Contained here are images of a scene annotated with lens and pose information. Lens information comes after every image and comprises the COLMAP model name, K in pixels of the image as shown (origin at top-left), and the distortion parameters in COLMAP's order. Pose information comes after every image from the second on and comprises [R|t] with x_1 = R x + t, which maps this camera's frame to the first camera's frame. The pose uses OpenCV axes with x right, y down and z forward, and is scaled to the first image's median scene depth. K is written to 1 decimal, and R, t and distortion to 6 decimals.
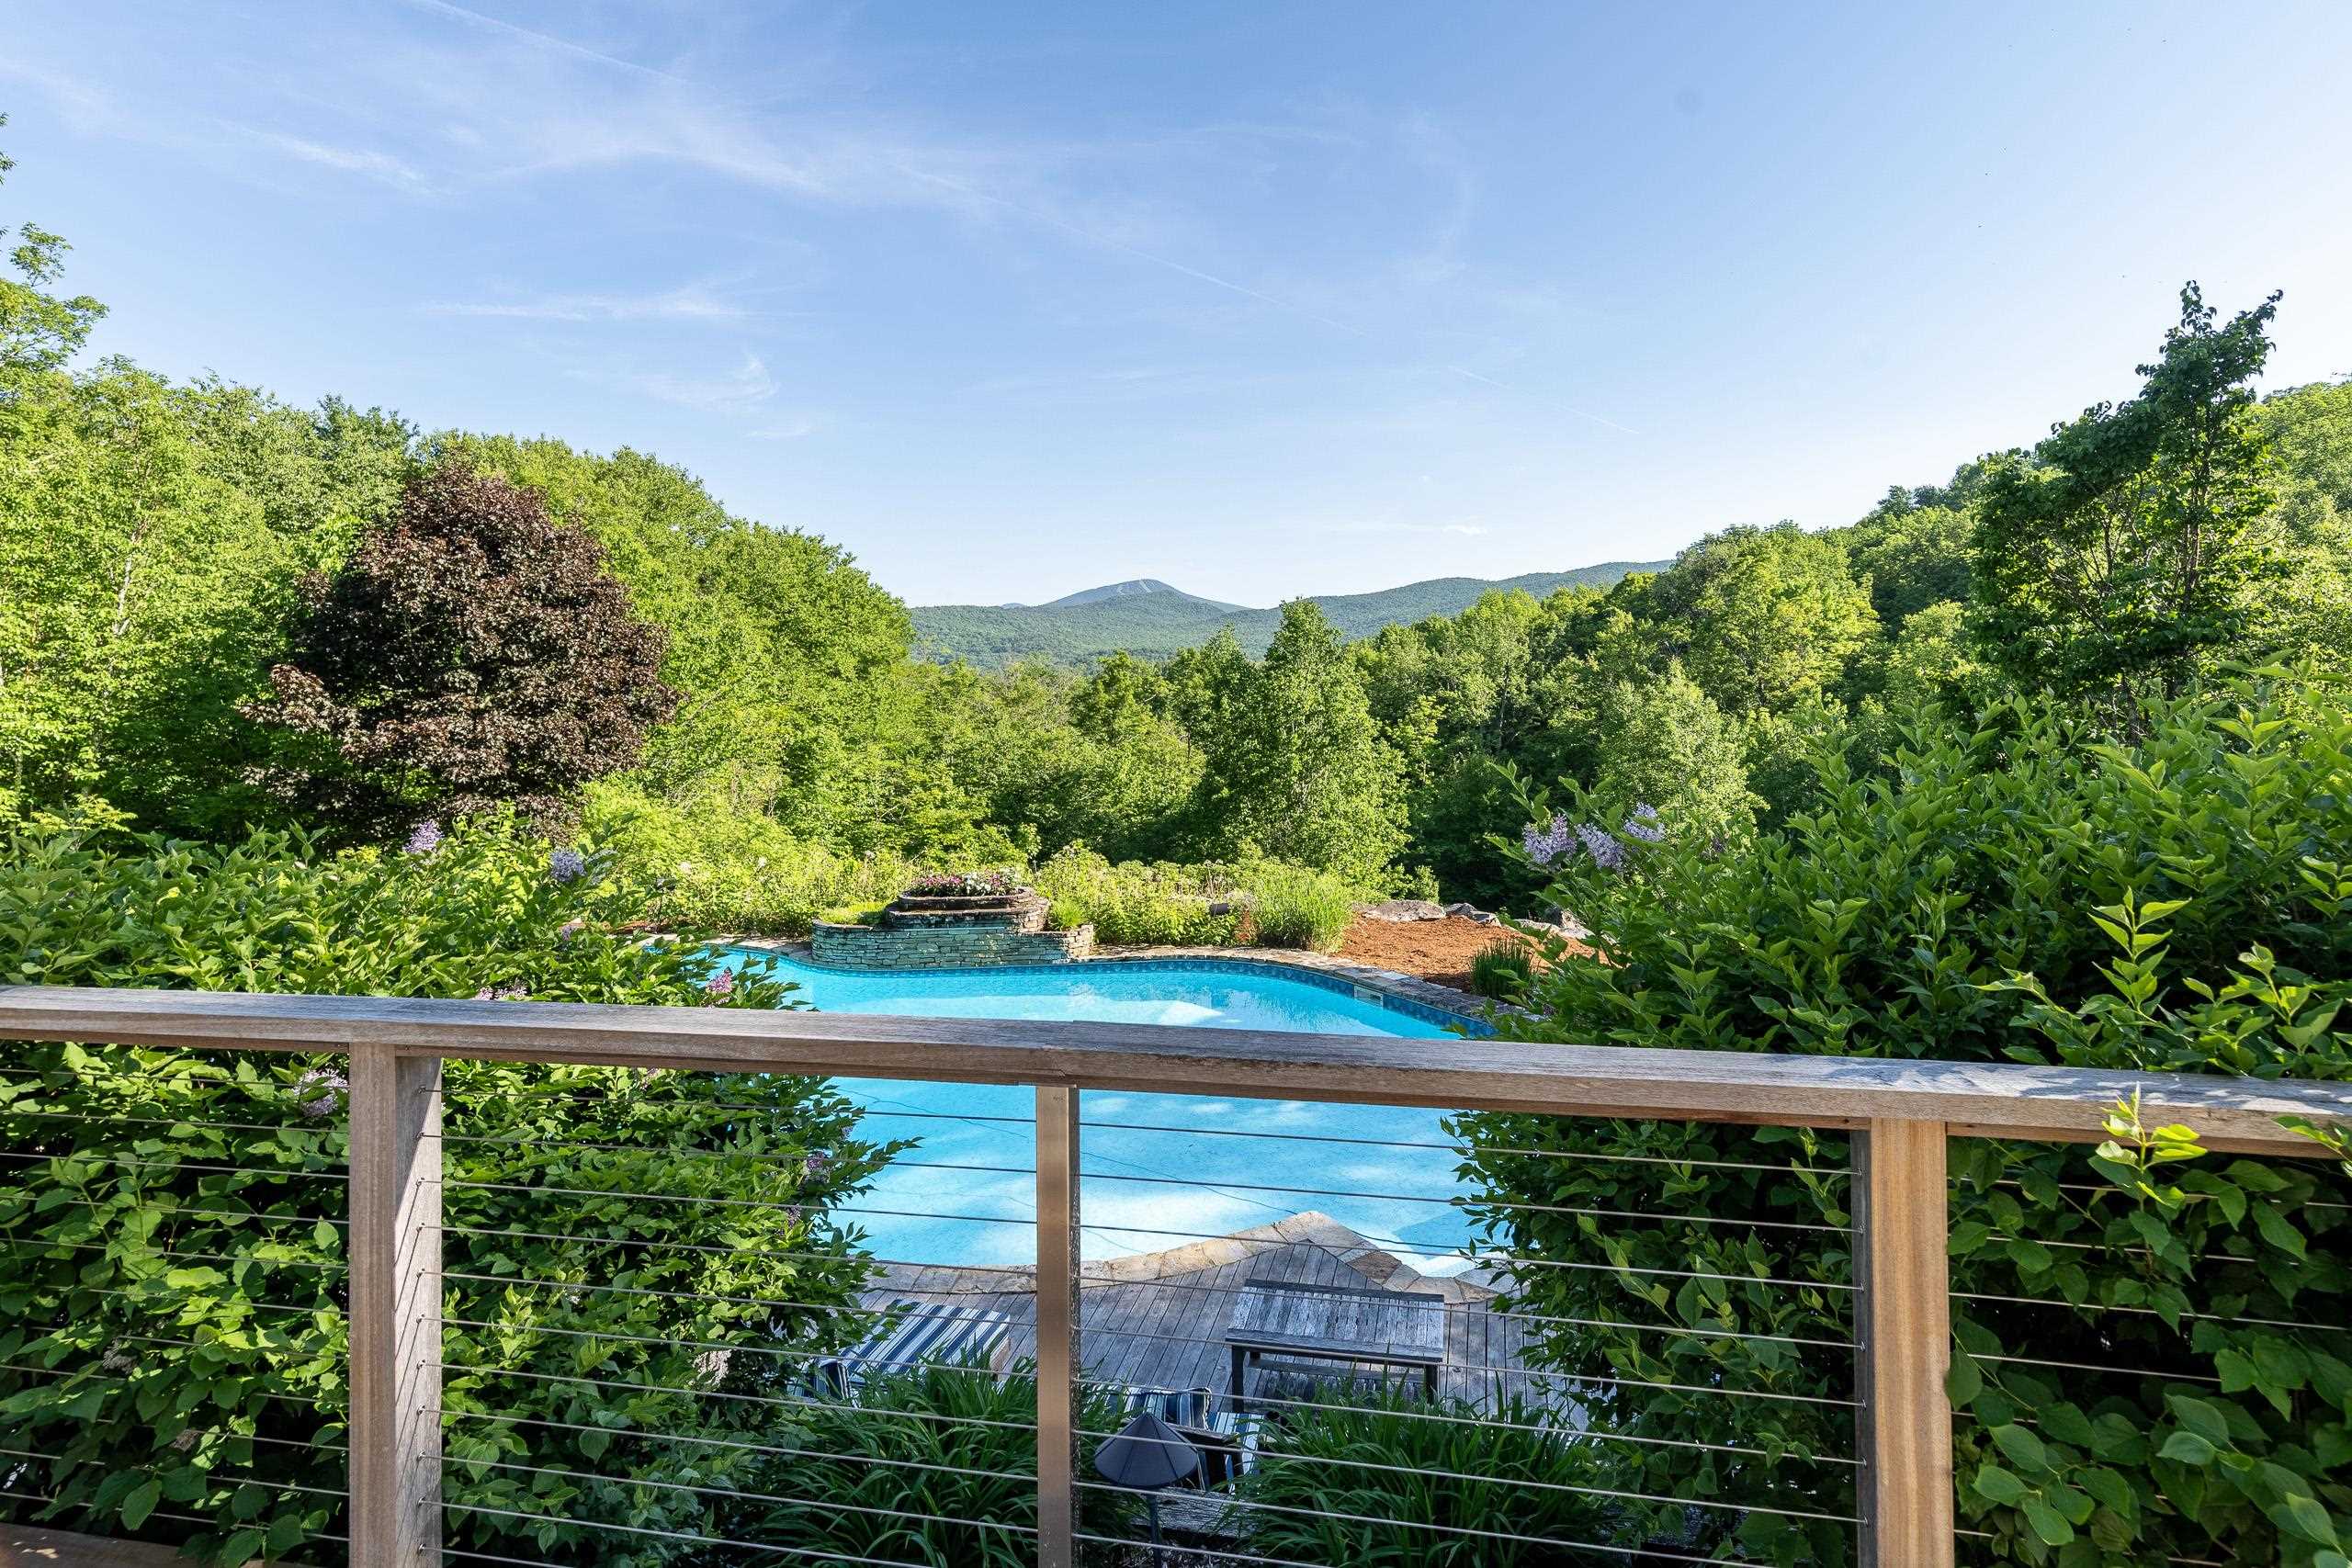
lens RADIAL K [[1158.7, 0, 1281.0], [0, 1158.7, 696.6], [0, 0, 1]] dist [0.005056, 0.000539]
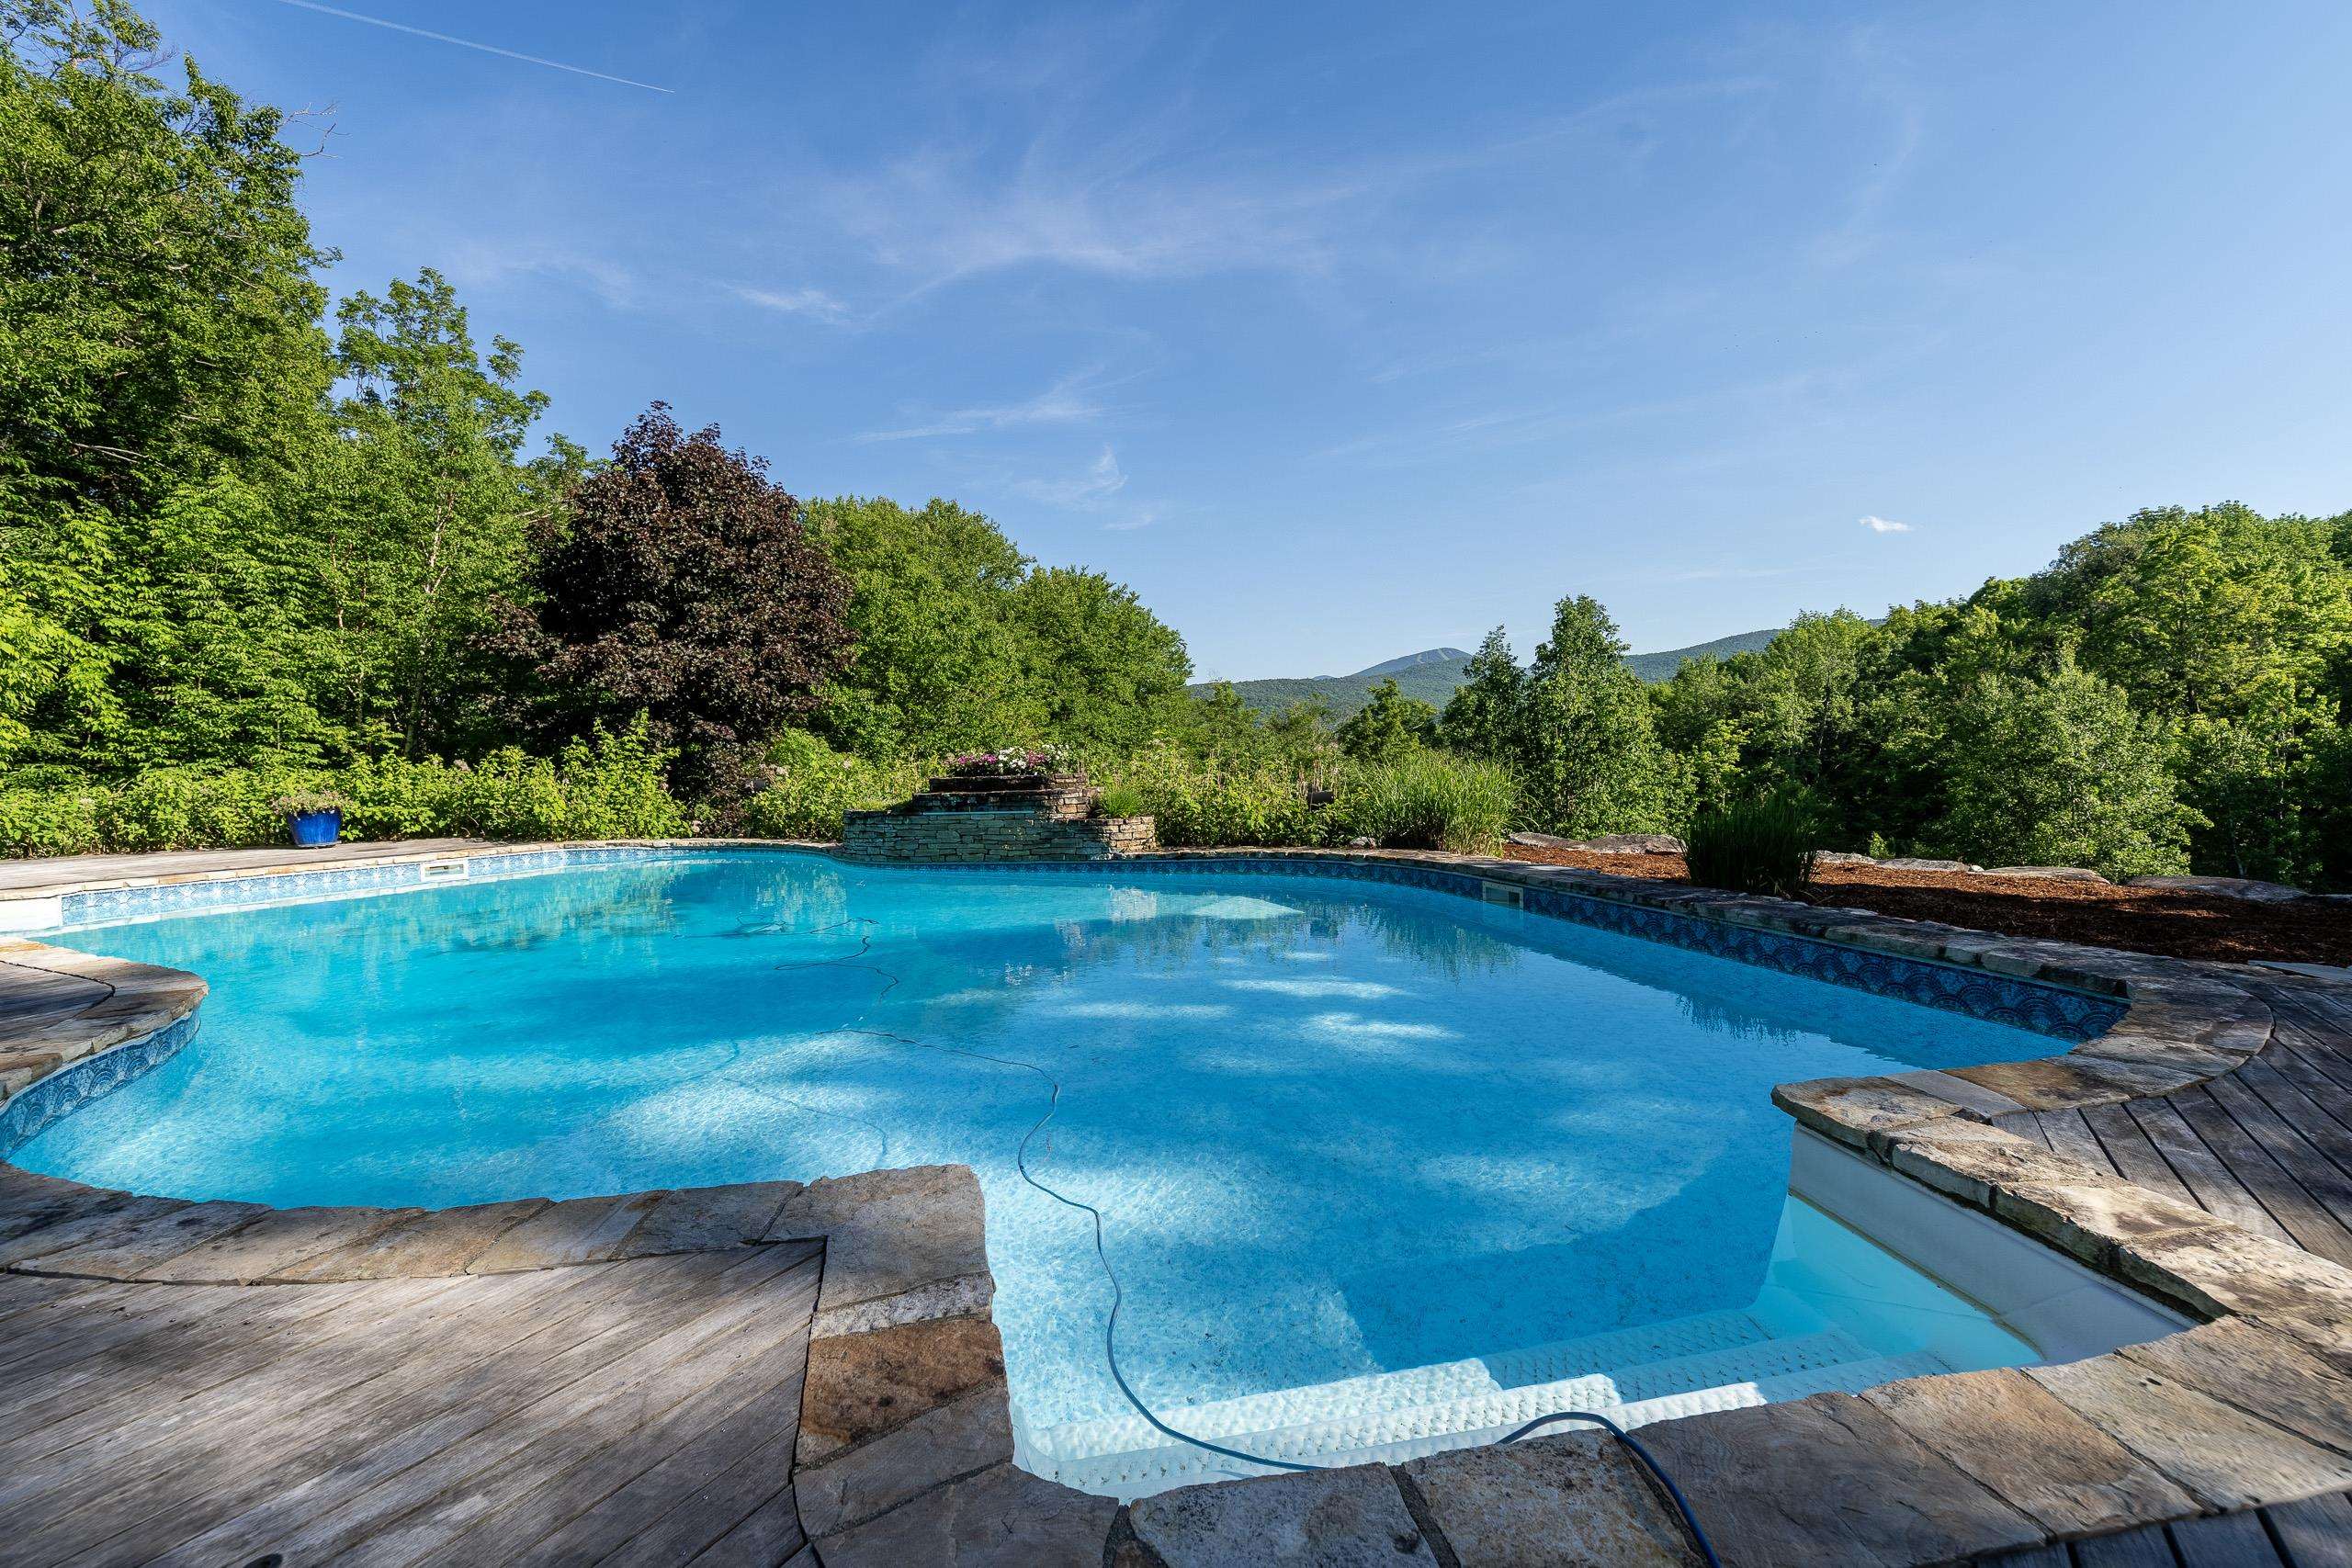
lens RADIAL K [[1057.2, 0, 1176.0], [0, 1057.2, 784.0], [0, 0, 1]] dist [-0.000757, 0.001121]
pose [[0.934654, -0.003164, -0.355545, 0.023572], [0.012573, 0.999629, 0.024156, 0.038503], [0.355337, -0.027048, 0.934347, 0.087658]]
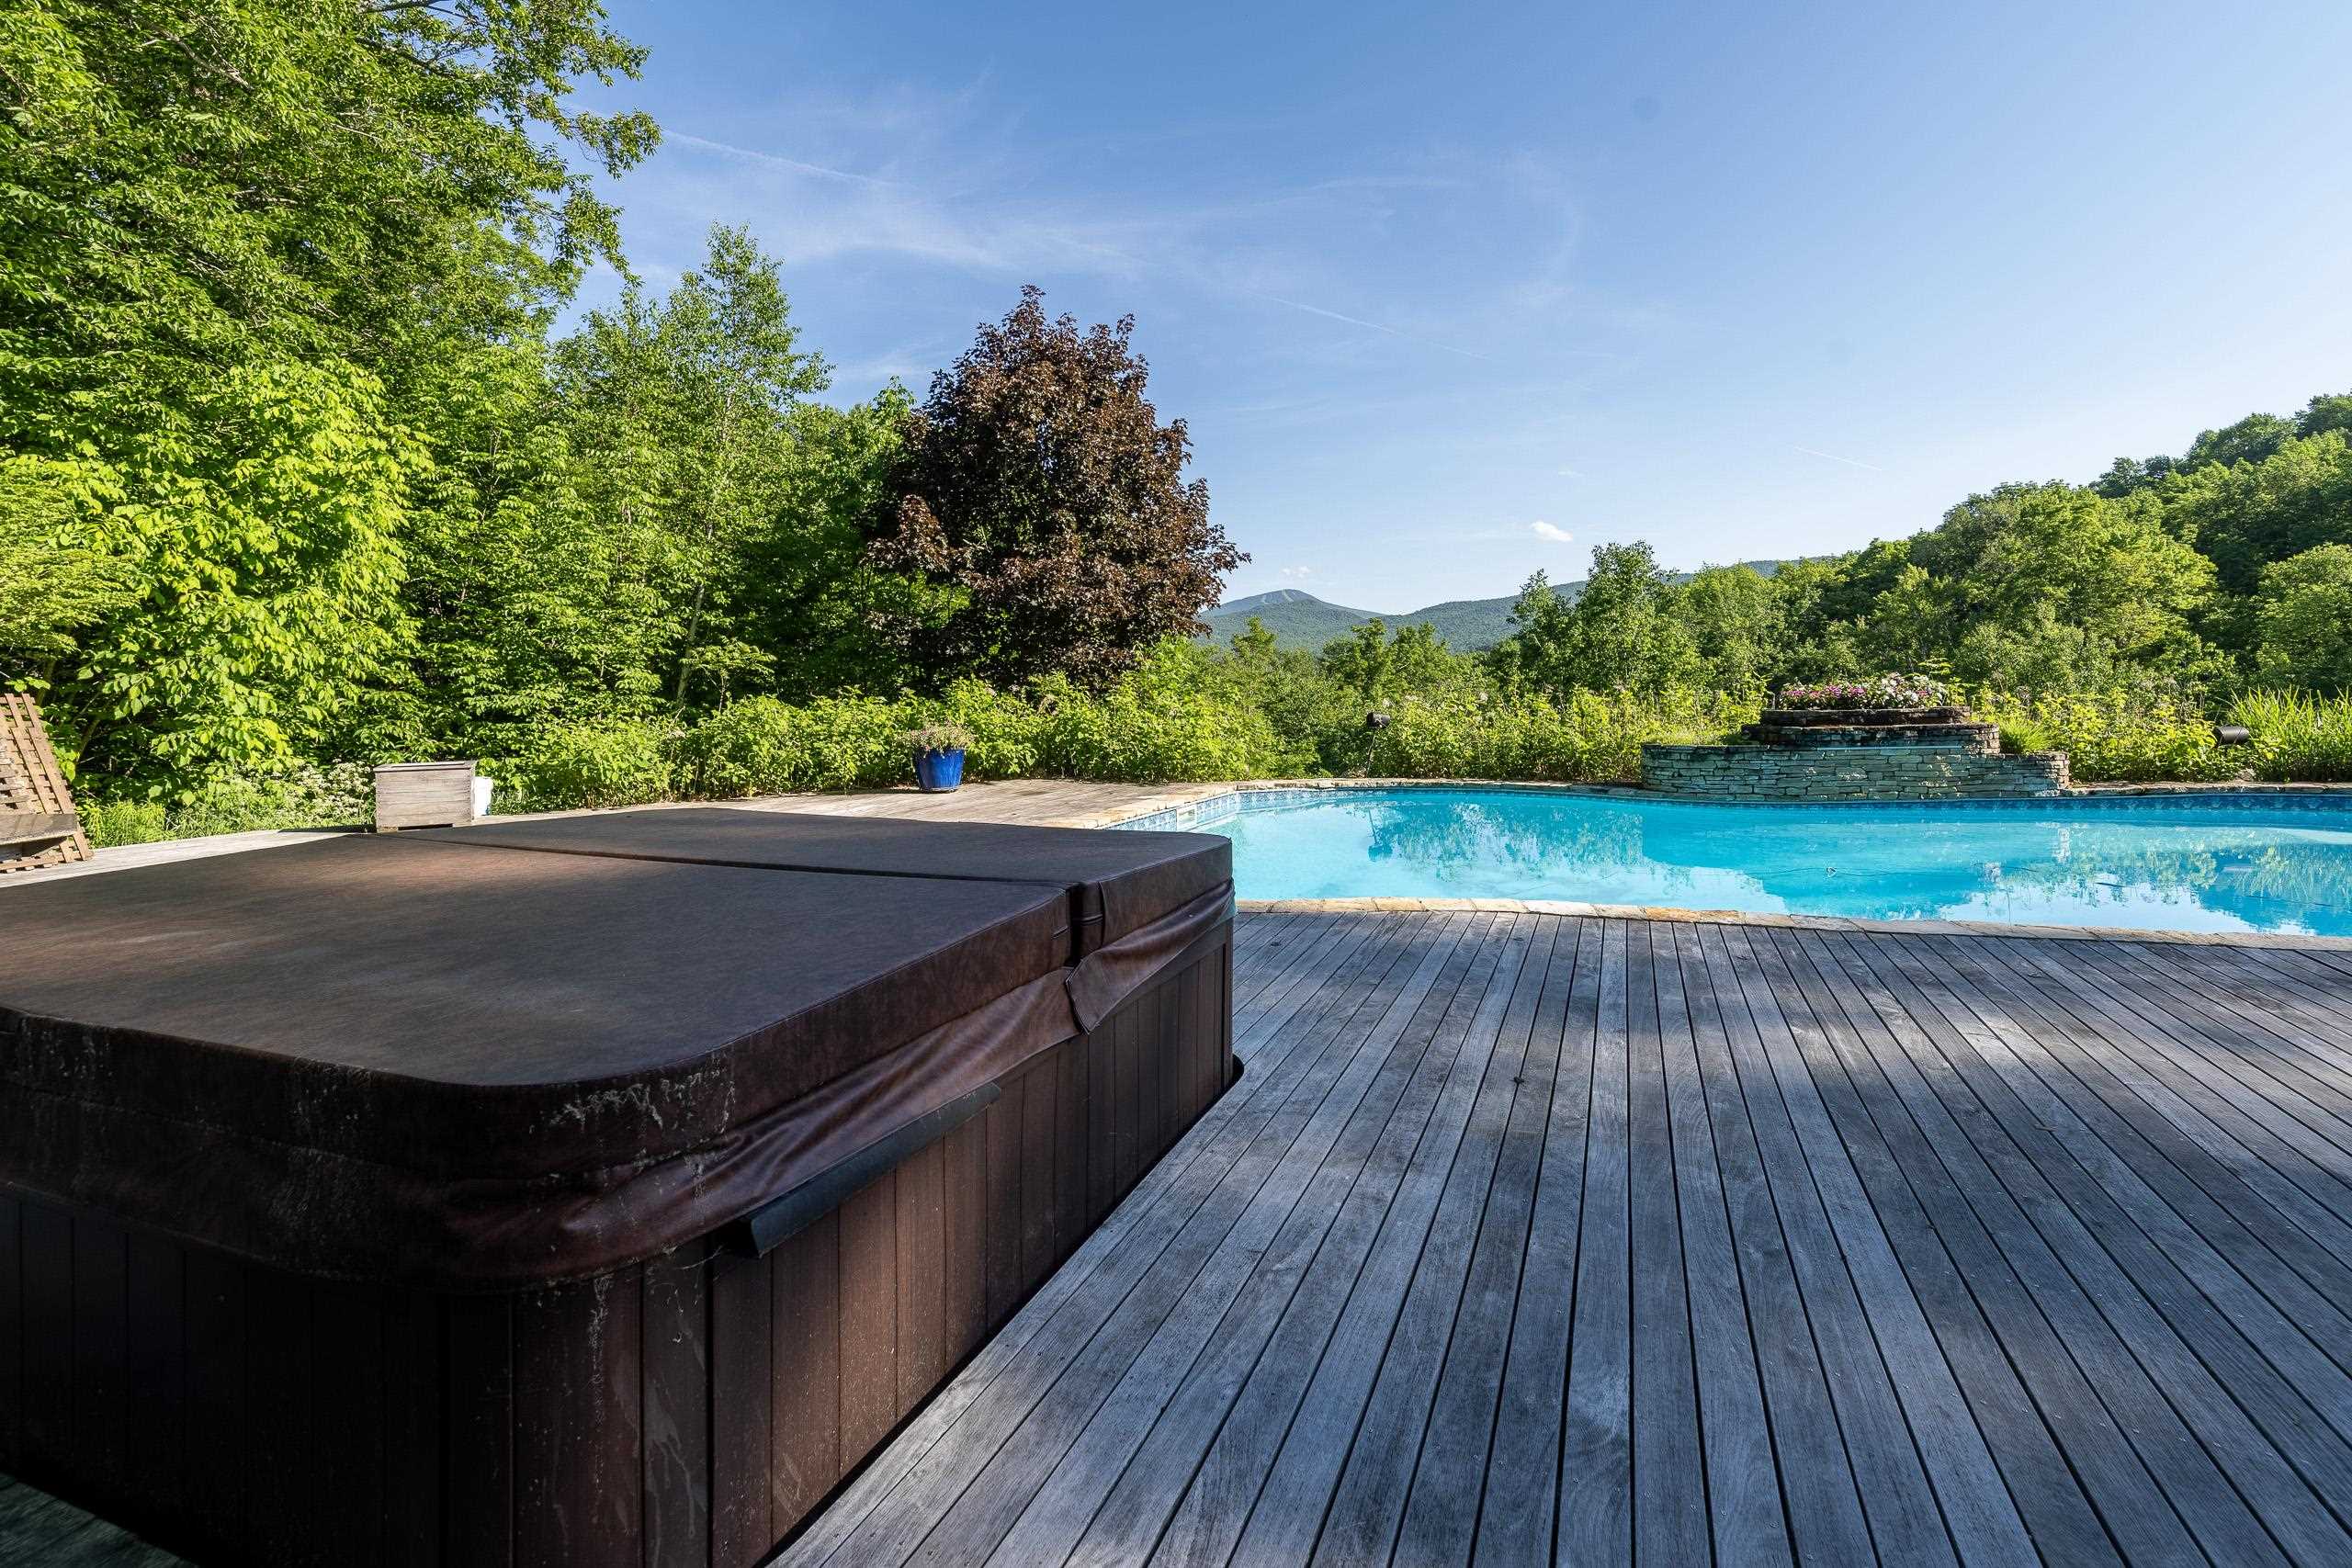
lens RADIAL K [[1085.8, 0, 1238.5], [0, 1085.8, 696.2], [0, 0, 1]] dist [0.002404, 0.000290]
pose [[0.985550, -0.003961, -0.169337, -0.133914], [0.004118, 0.999991, 0.000577, 0.038553], [0.169333, -0.001266, 0.985558, 0.056891]]
